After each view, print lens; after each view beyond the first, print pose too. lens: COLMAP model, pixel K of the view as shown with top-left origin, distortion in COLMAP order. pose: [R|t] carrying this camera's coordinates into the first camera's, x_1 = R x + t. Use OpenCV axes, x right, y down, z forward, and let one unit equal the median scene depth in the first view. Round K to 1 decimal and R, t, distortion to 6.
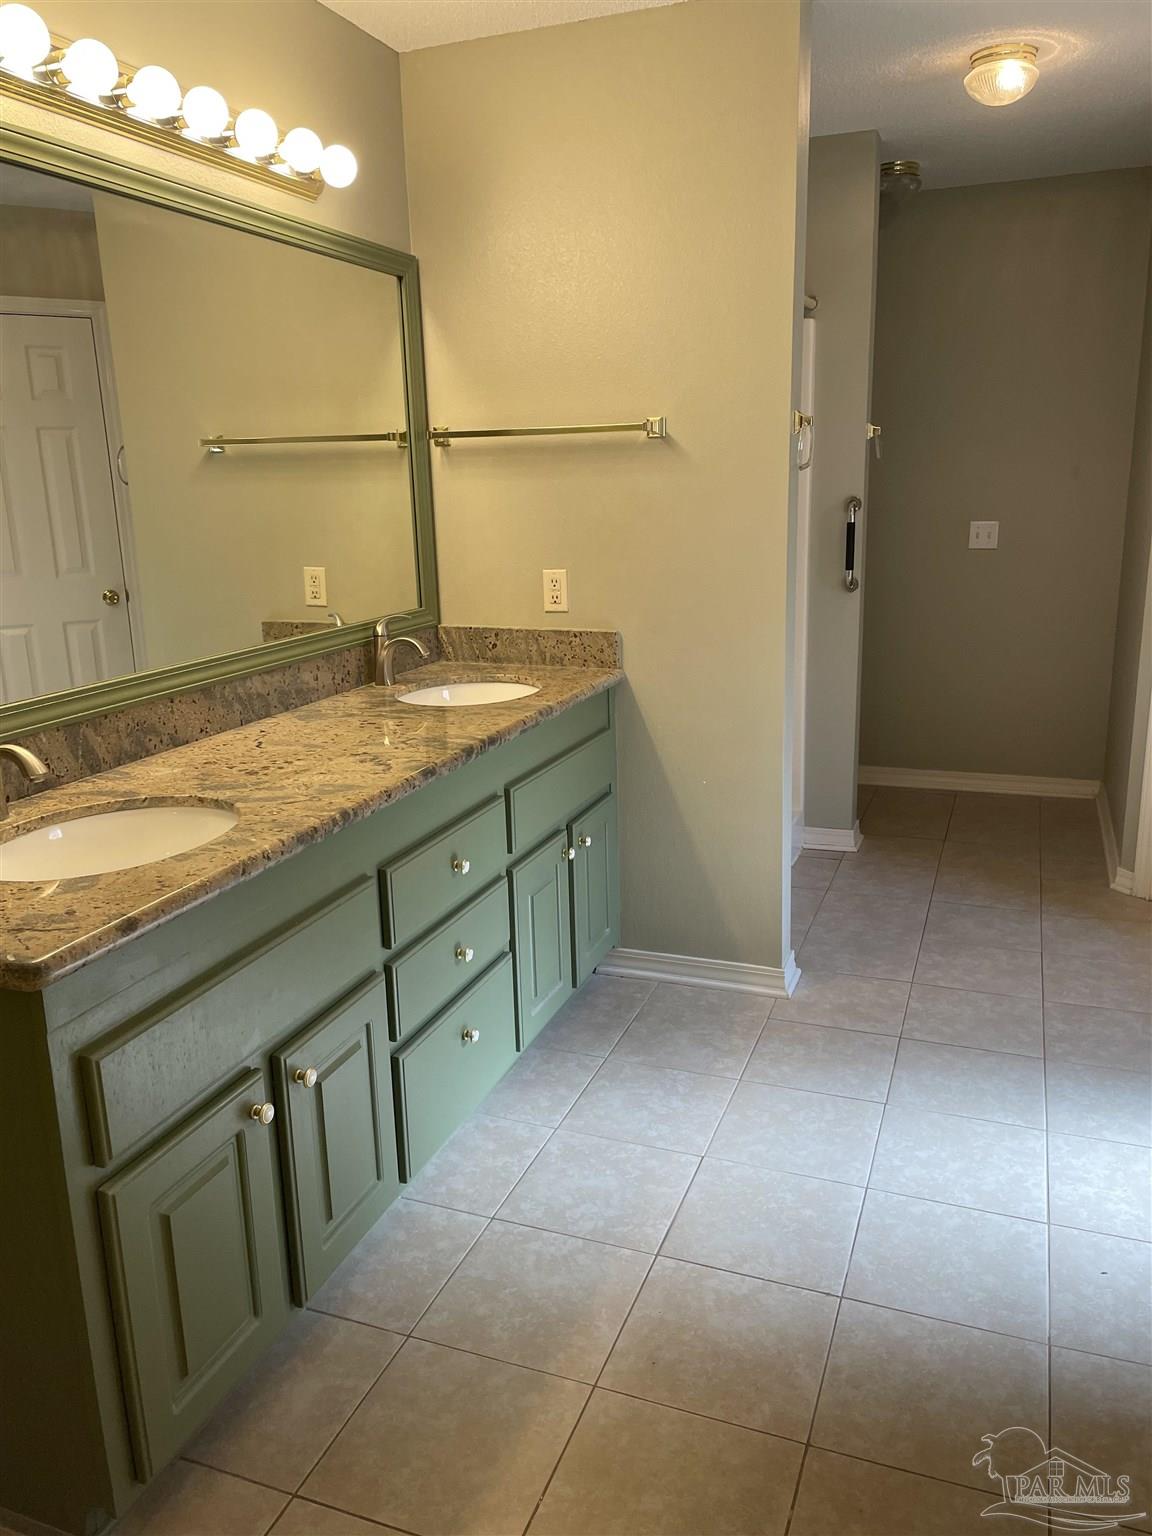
lens RADIAL K [[1164.9, 0, 567.5], [0, 1164.9, 766.1], [0, 0, 1]] dist [0.071222, -0.090579]
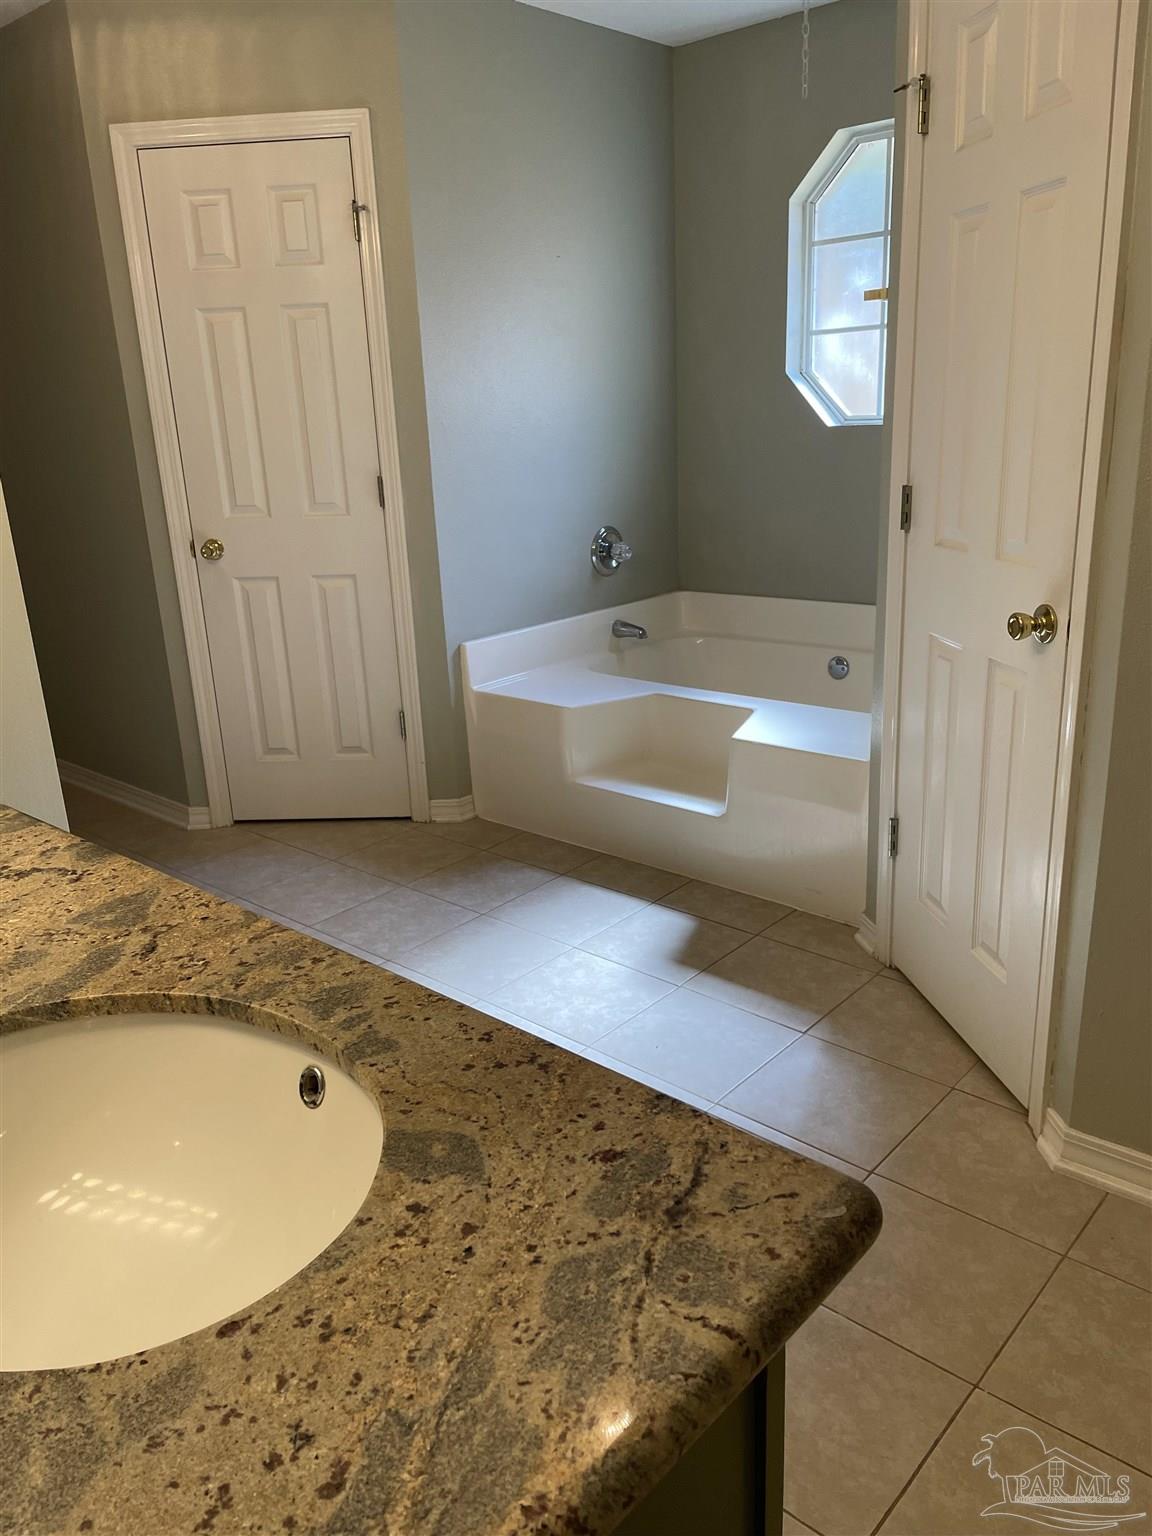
lens RADIAL K [[1164.9, 0, 569.8], [0, 1164.9, 768.2], [0, 0, 1]] dist [0.071222, -0.090579]
pose [[0.351125, -0.271974, 0.895958, -0.655449], [0.261019, 0.947384, 0.185292, -0.100392], [-0.899211, 0.168801, 0.403640, 0.623592]]
